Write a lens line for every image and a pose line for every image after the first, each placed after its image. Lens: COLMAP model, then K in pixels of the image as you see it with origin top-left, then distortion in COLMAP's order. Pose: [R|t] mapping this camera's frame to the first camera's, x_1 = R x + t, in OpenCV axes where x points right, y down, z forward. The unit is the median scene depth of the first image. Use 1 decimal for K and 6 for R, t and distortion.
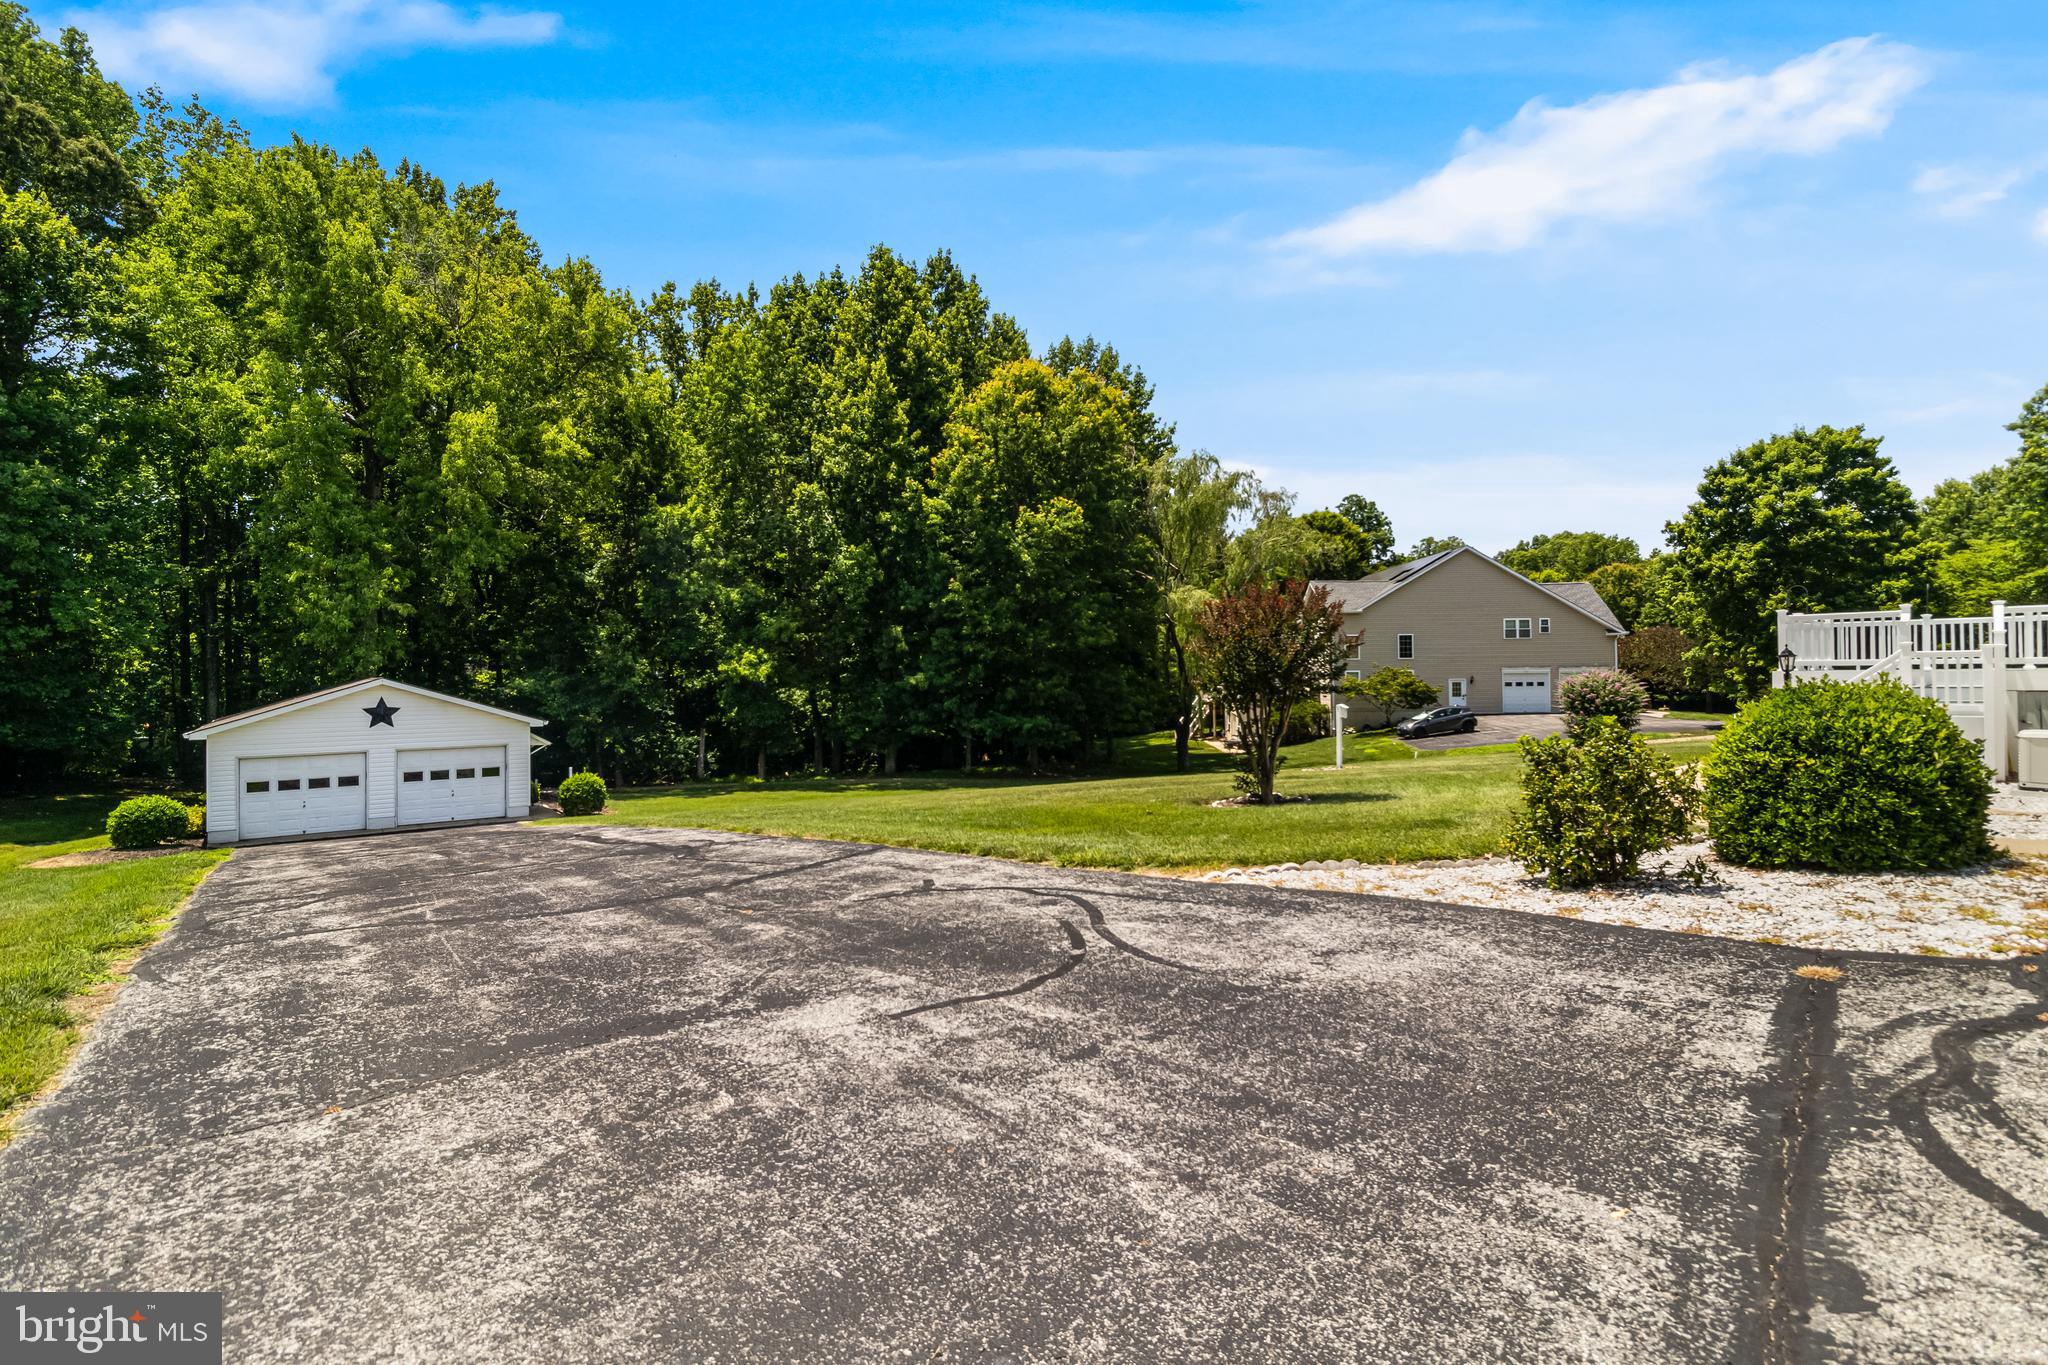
lens RADIAL K [[972.8, 0, 1024.0], [0, 972.8, 682.5], [0, 0, 1]] dist [0.003348, 0.000509]
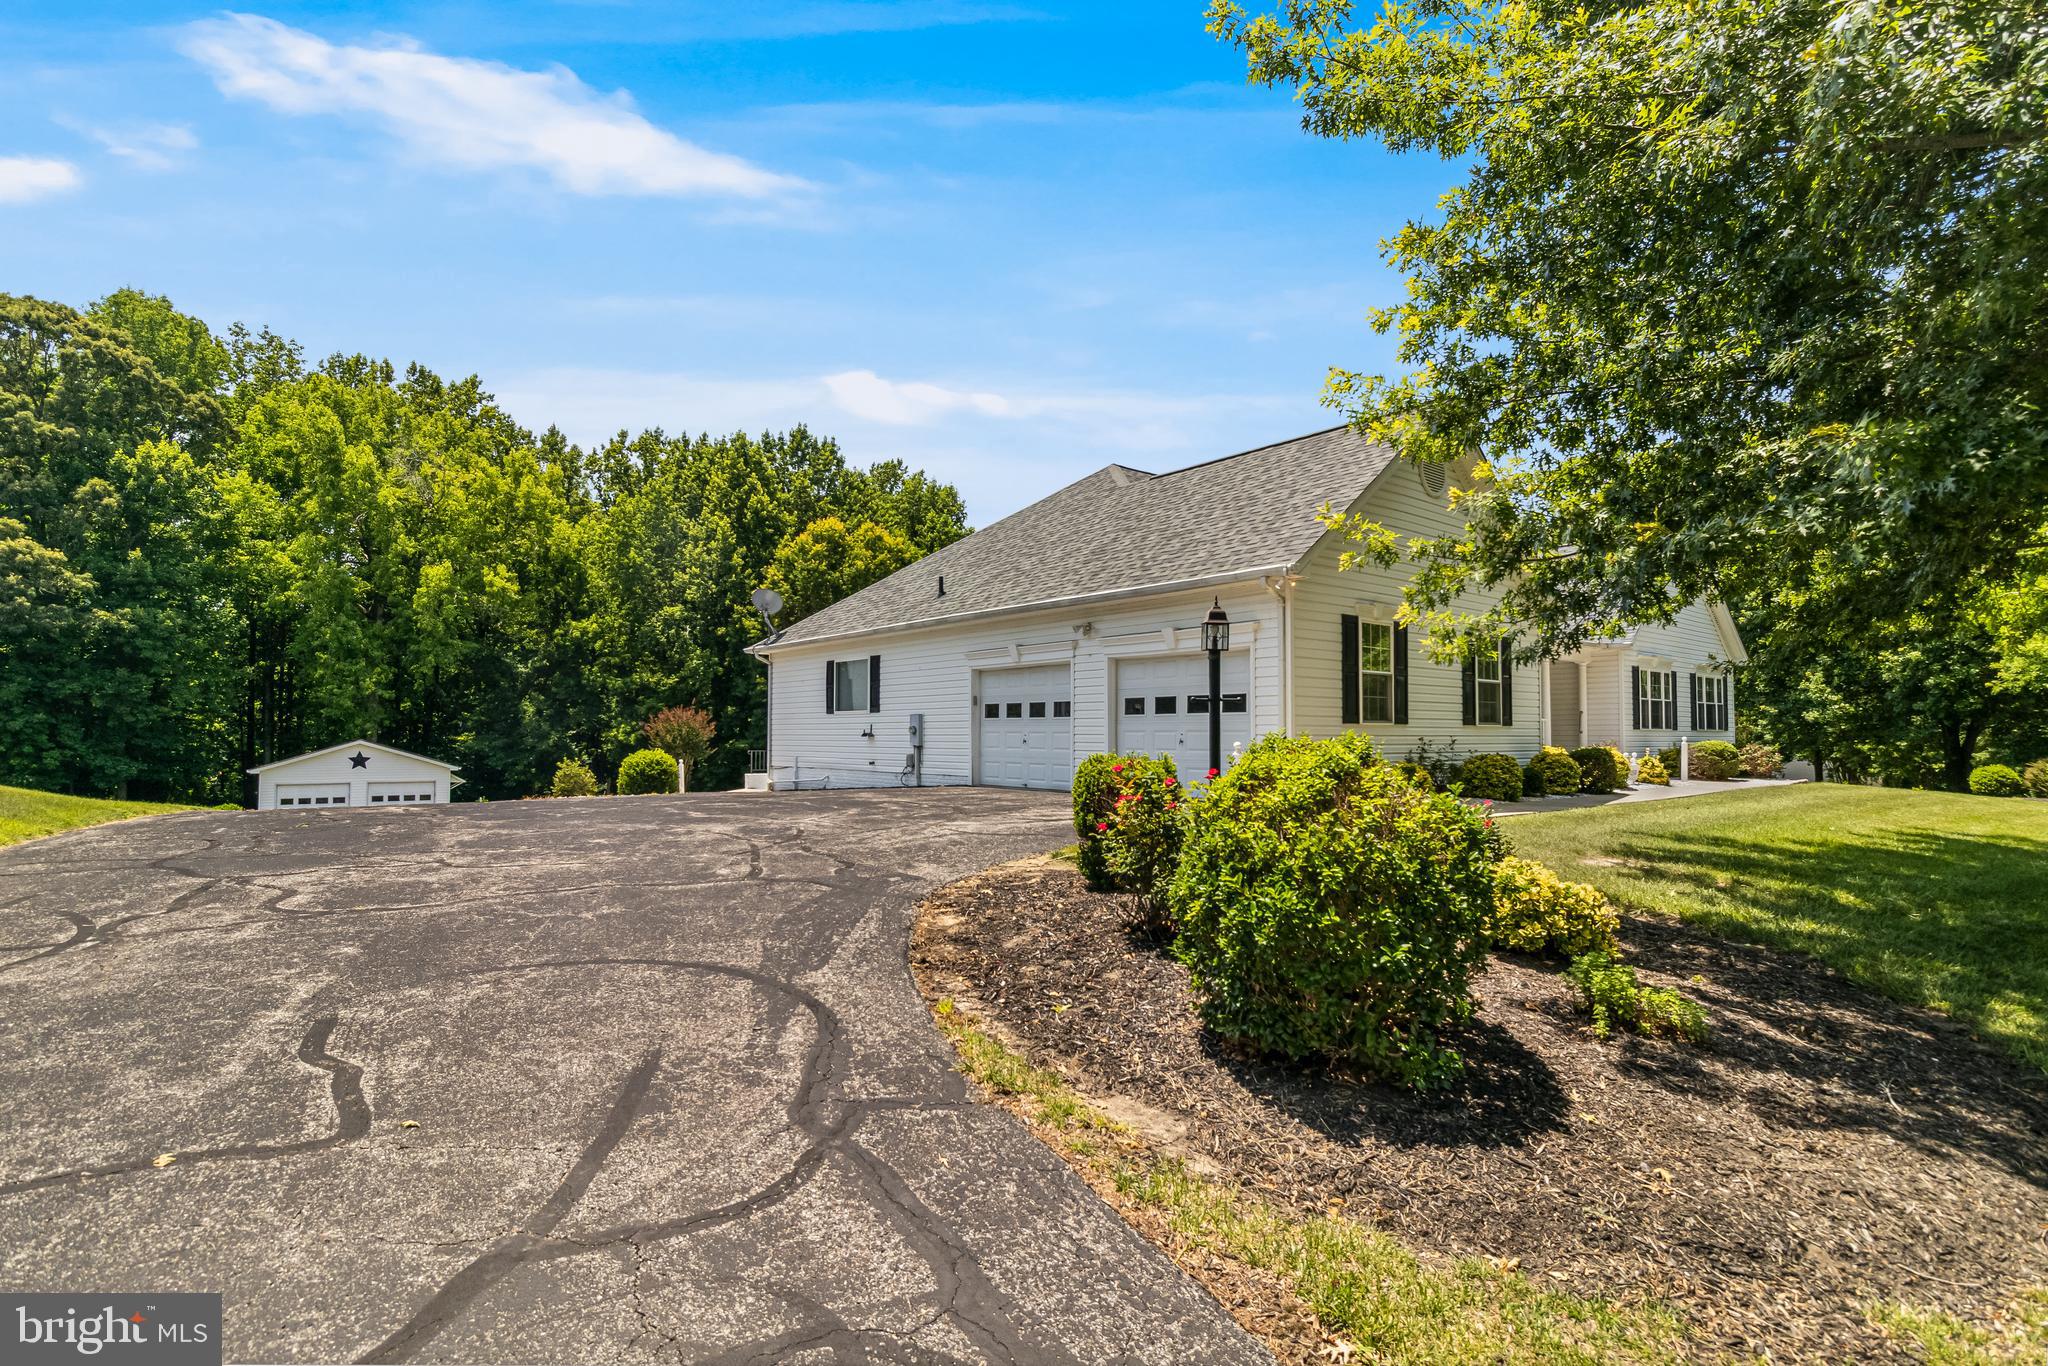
lens RADIAL K [[1007.0, 0, 1015.6], [0, 1007.0, 725.9], [0, 0, 1]] dist [0.020706, 0.000275]
pose [[0.997477, 0.015115, -0.069357, 0.446106], [-0.016438, 0.999693, -0.018553, -0.011096], [0.069055, 0.019646, 0.997419, -0.508681]]
